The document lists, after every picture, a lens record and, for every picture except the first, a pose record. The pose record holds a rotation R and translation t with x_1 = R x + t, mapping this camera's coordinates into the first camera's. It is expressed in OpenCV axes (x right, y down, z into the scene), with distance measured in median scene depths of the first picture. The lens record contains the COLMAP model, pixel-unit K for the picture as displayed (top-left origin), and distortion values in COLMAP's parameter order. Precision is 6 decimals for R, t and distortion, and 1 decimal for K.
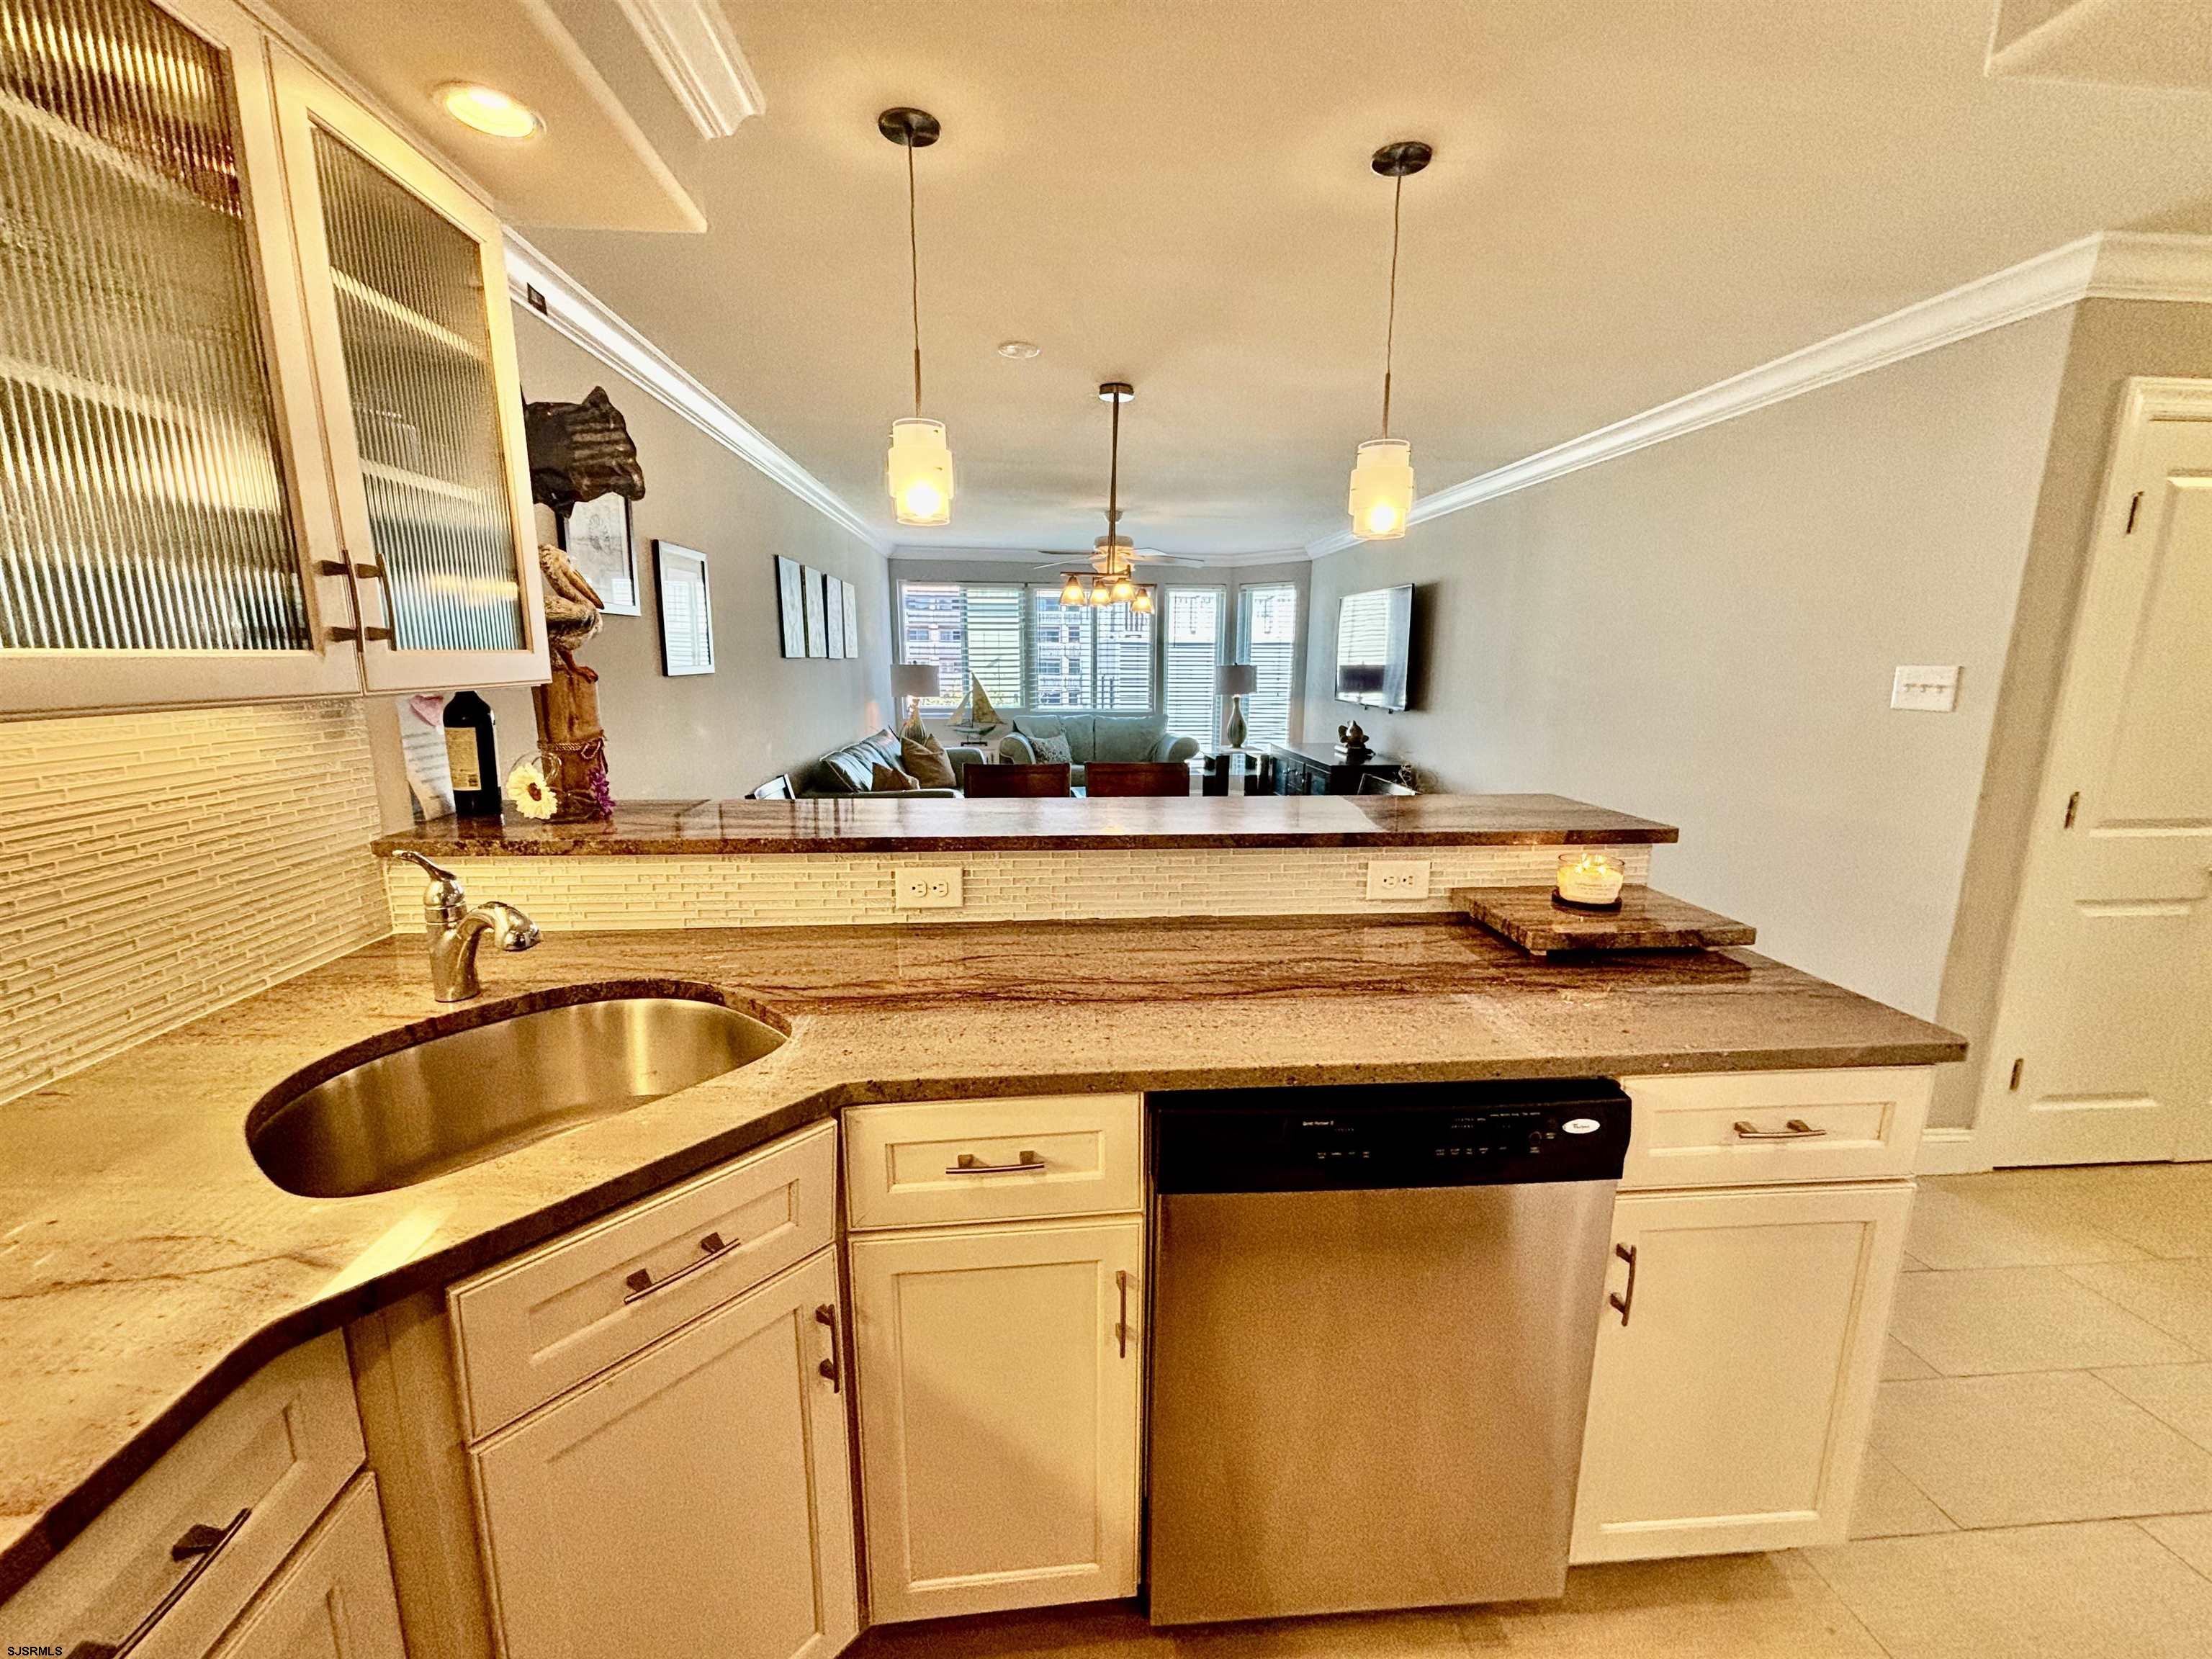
lens RADIAL K [[889.5, 0, 1103.8], [0, 889.5, 830.1], [0, 0, 1]] dist [0.002050, -0.000732]
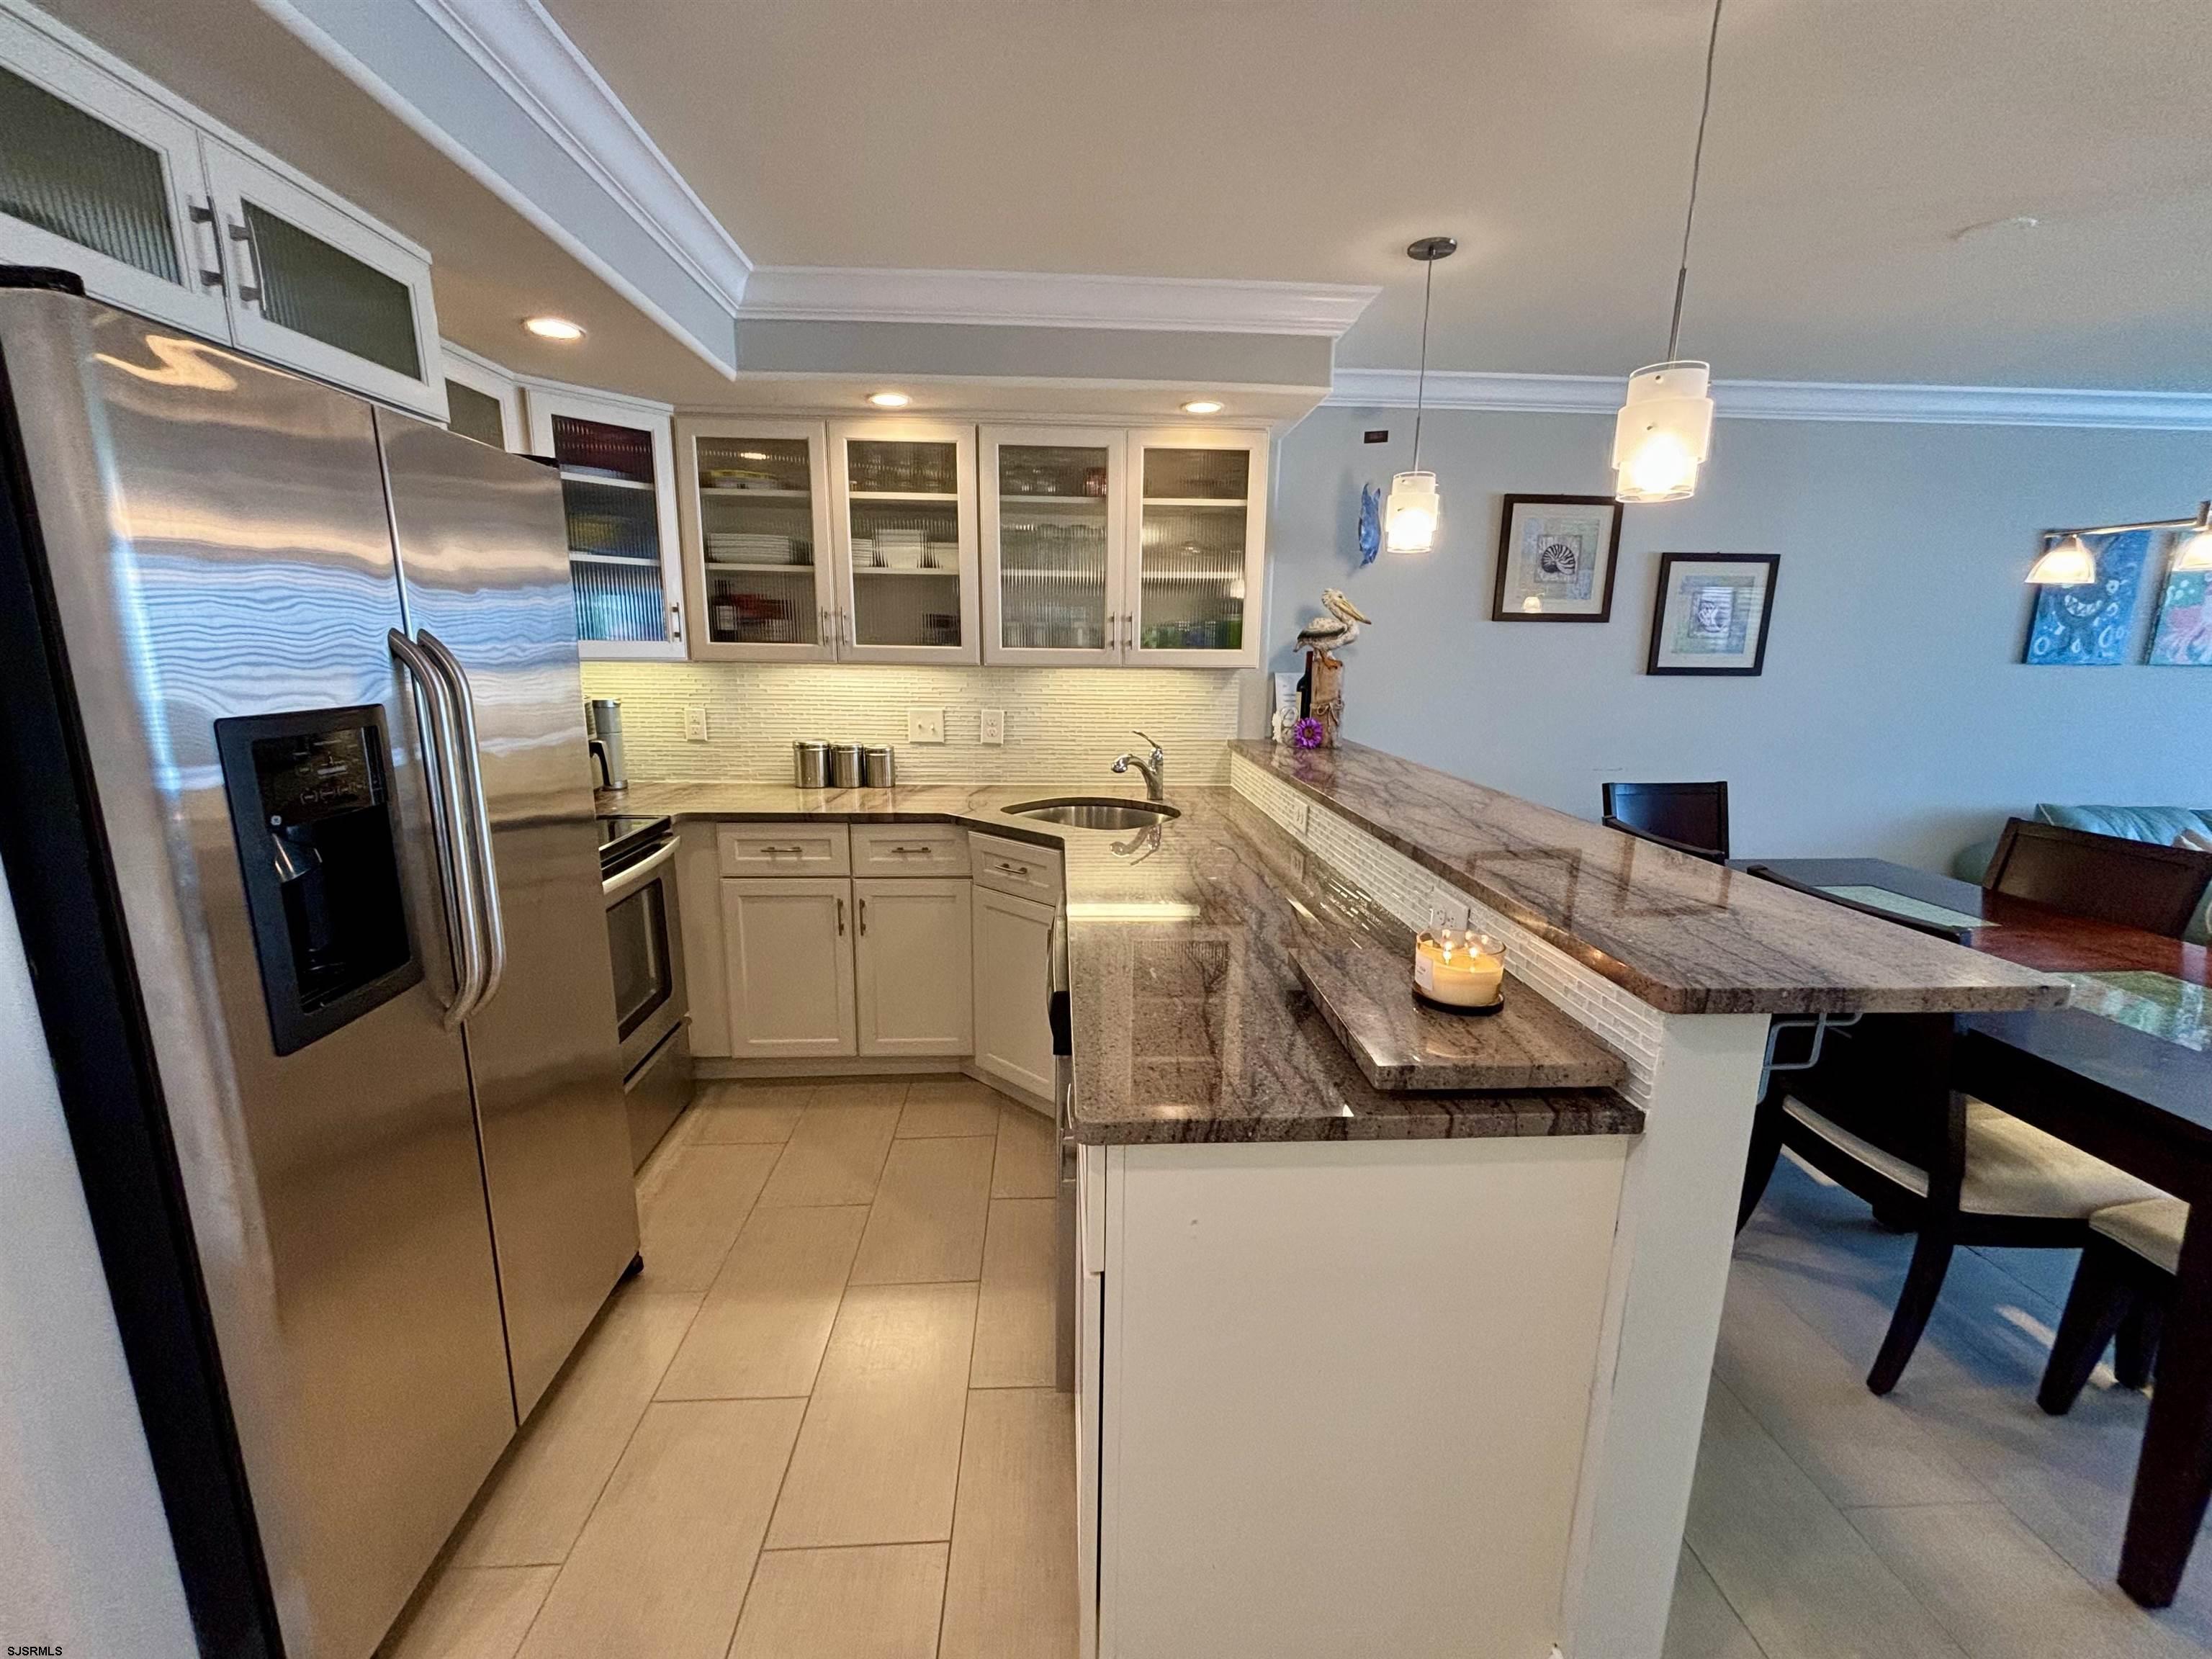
lens RADIAL K [[889.5, 0, 1105.9], [0, 889.5, 830.5], [0, 0, 1]] dist [0.002050, -0.000732]
pose [[-0.027821, 0.202125, -0.978965, 0.357083], [-0.203916, 0.957602, 0.203509, -0.041020], [0.978593, 0.205288, 0.014575, 0.198060]]
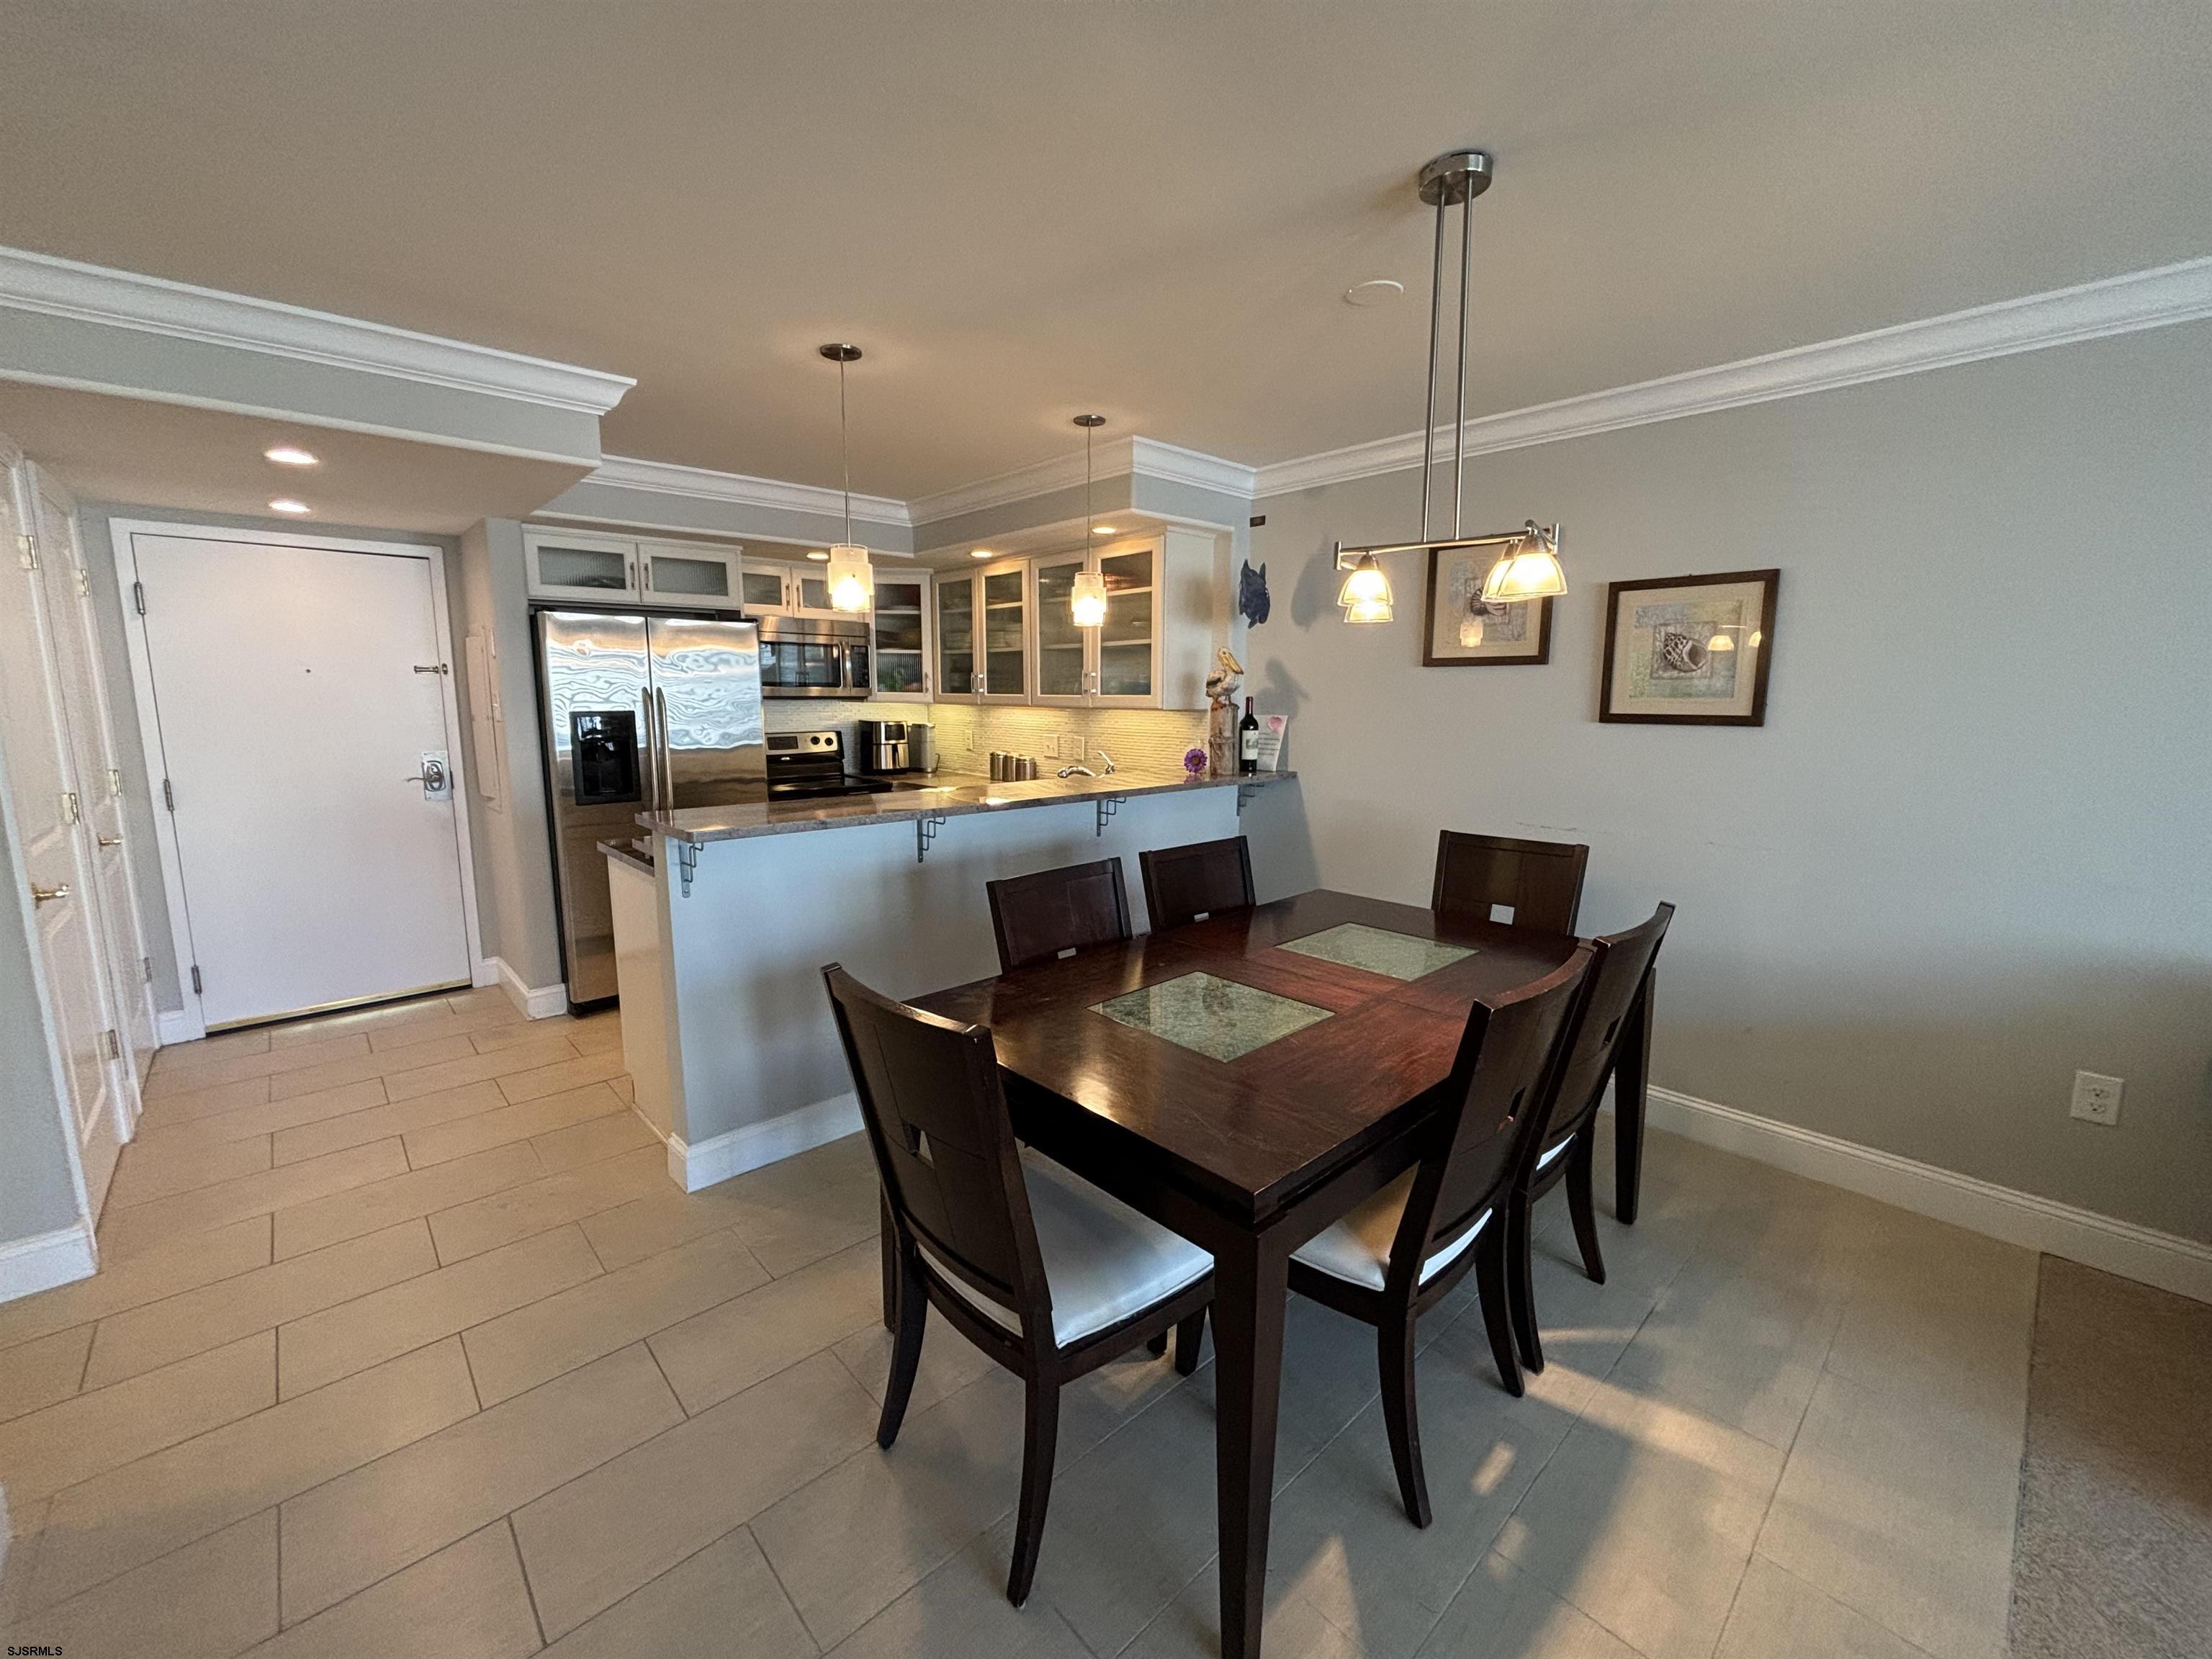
lens RADIAL K [[889.5, 0, 1108.3], [0, 889.5, 827.9], [0, 0, 1]] dist [0.002050, -0.000732]
pose [[-0.786459, 0.080382, -0.612389, 0.284616], [-0.129975, 0.947754, 0.291321, -0.150792], [0.603812, 0.308708, -0.734923, 0.776981]]
